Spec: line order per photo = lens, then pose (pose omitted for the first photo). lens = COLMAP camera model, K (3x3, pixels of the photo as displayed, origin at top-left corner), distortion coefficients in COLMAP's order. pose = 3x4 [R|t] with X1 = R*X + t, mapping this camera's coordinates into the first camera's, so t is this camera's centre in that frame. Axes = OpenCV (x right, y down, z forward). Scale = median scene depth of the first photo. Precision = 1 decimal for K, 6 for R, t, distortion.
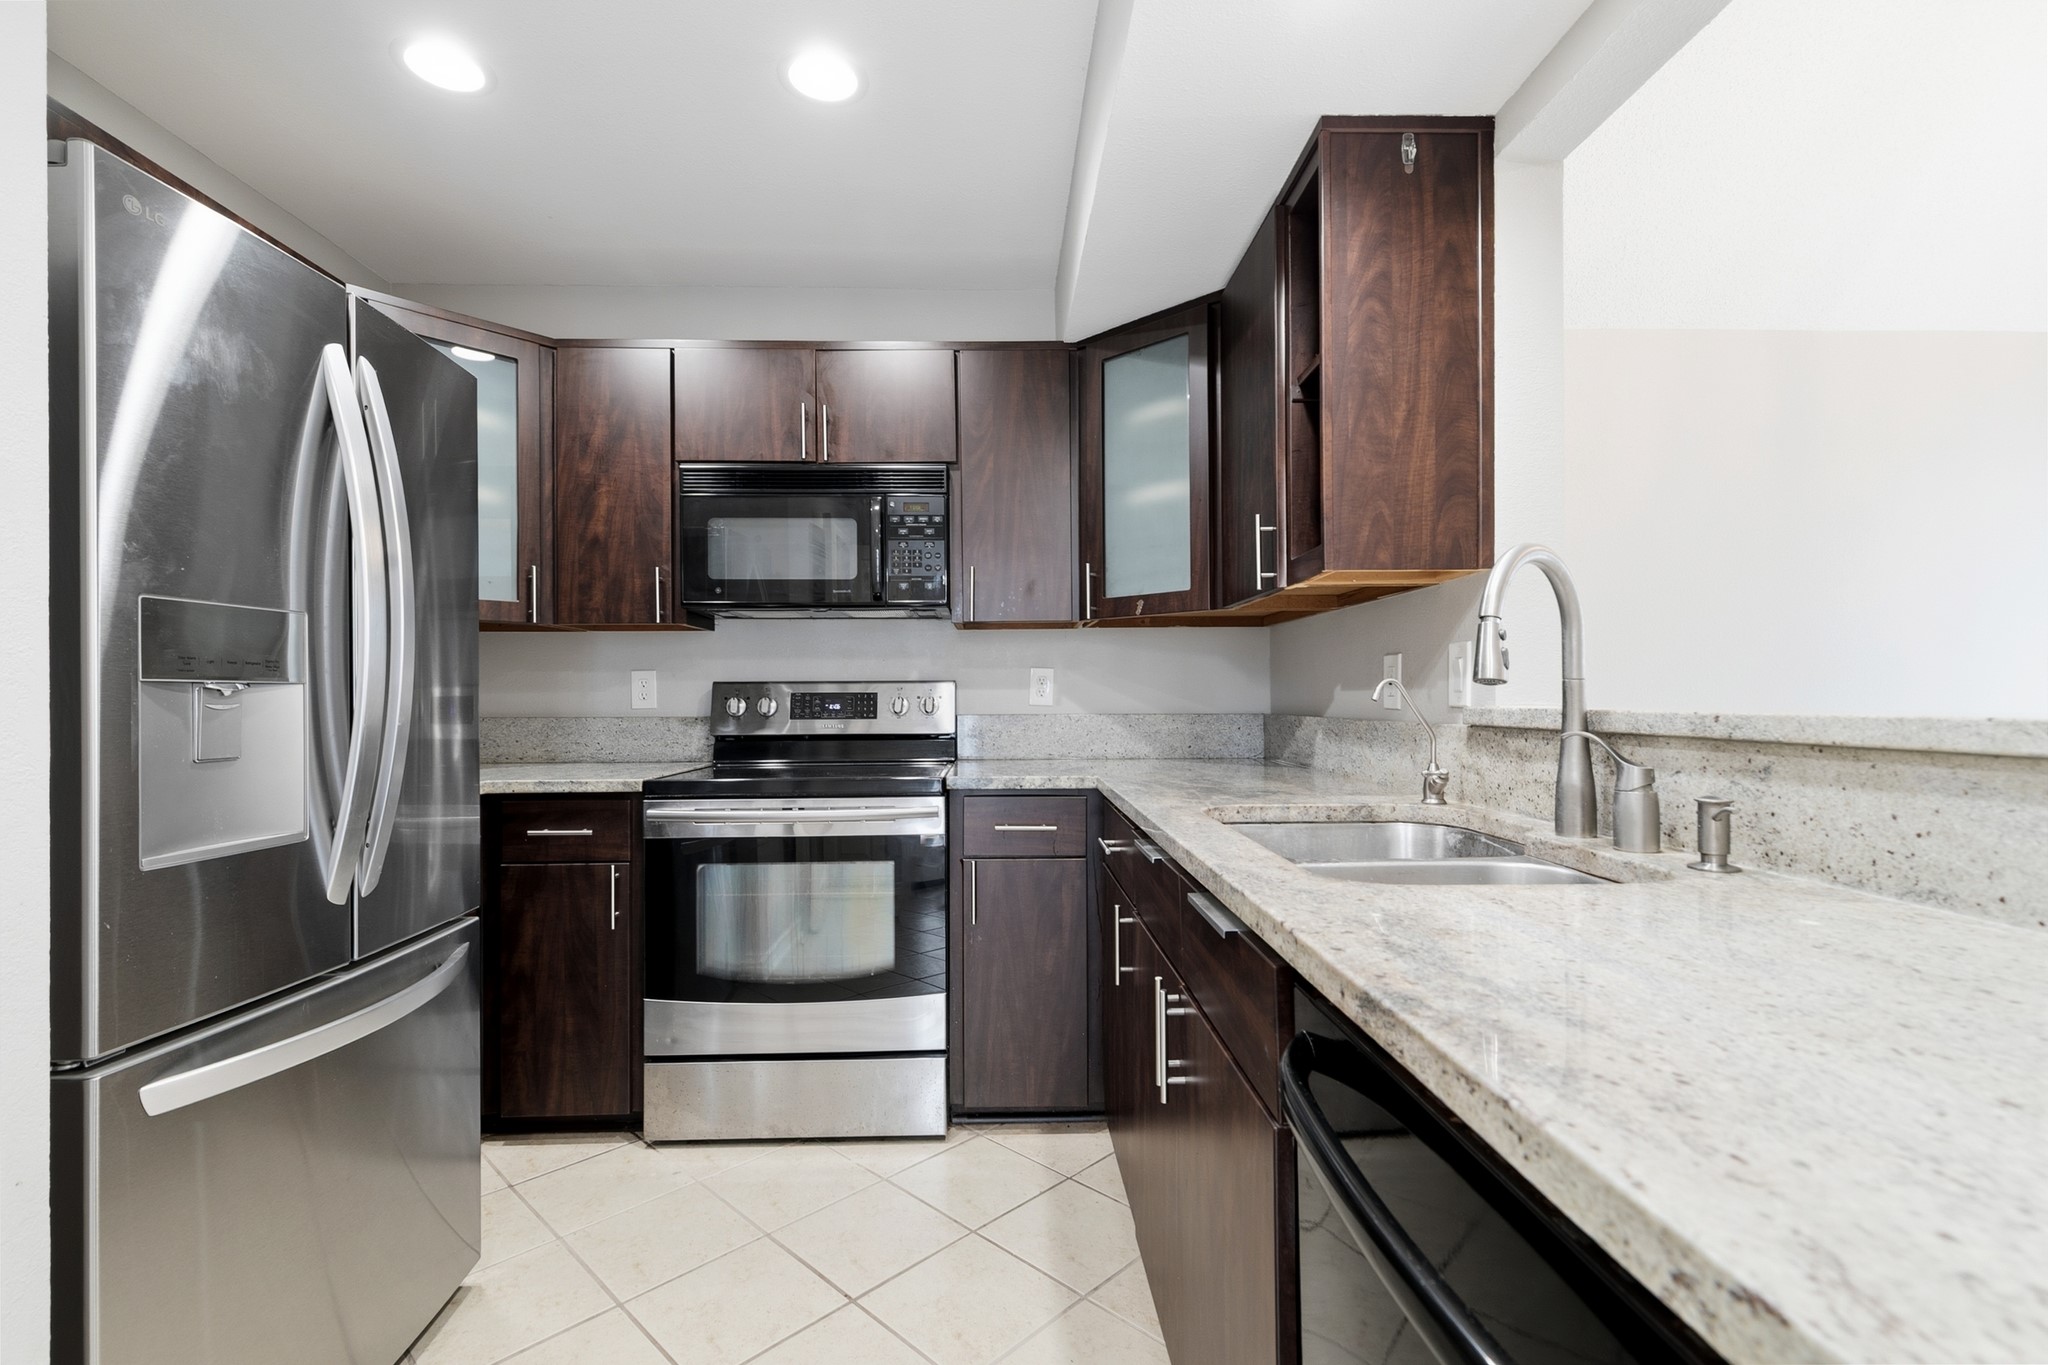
lens RADIAL K [[925.9, 0, 1016.8], [0, 925.9, 687.8], [0, 0, 1]] dist [0.004812, -0.000083]
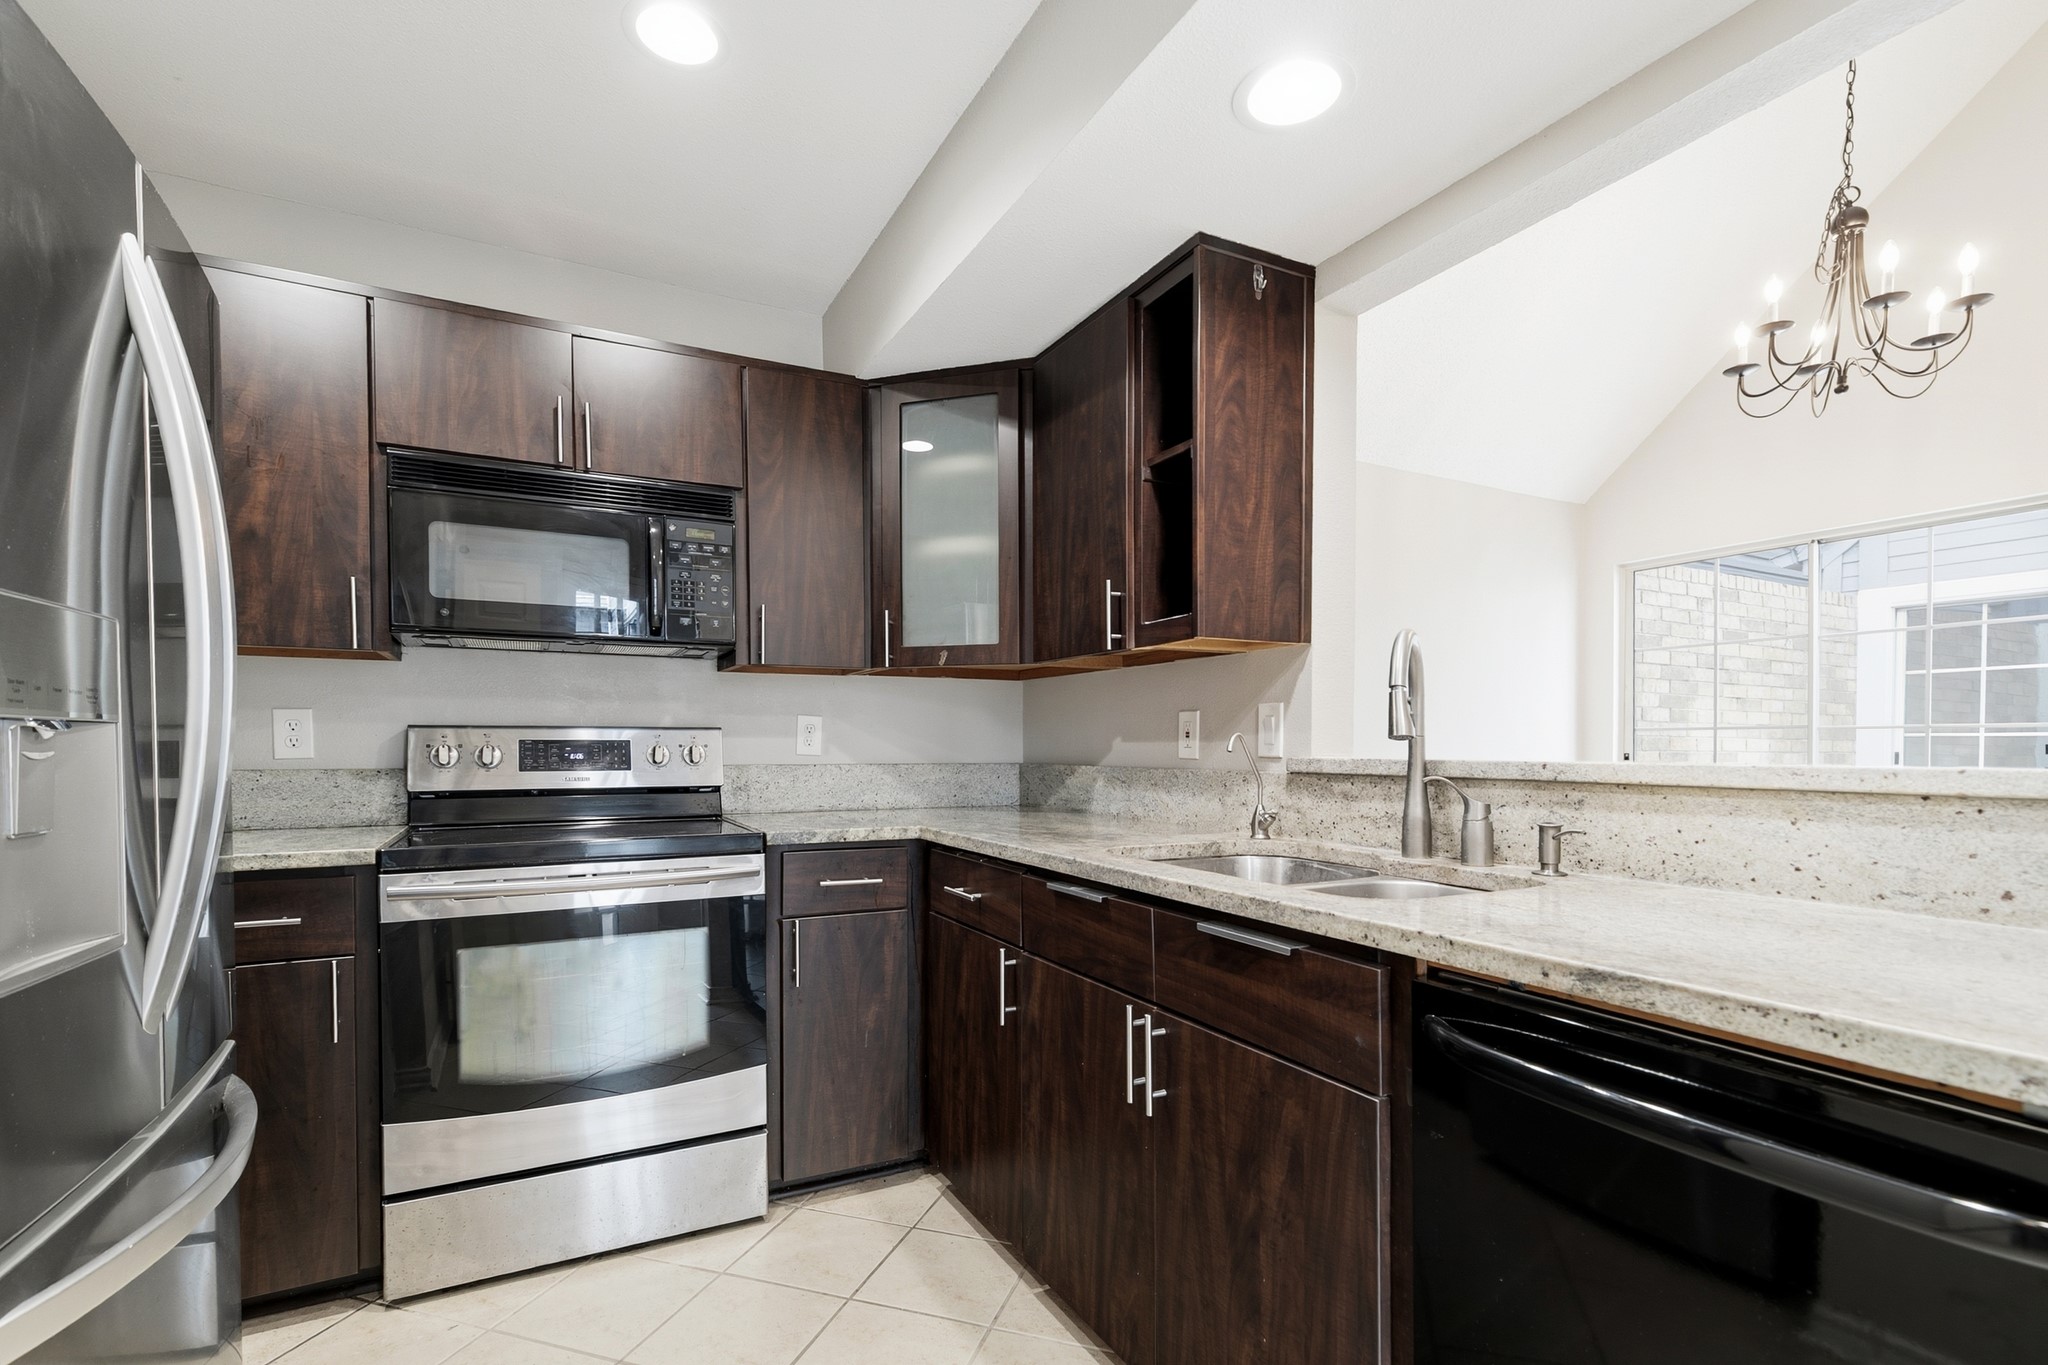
lens RADIAL K [[951.1, 0, 1025.8], [0, 951.1, 755.3], [0, 0, 1]] dist [0.004458, -0.000017]
pose [[0.896884, 0.001289, 0.442264, -0.267521], [-0.010166, 0.999792, 0.017703, -0.000170], [-0.442149, -0.020374, 0.896710, 0.032518]]
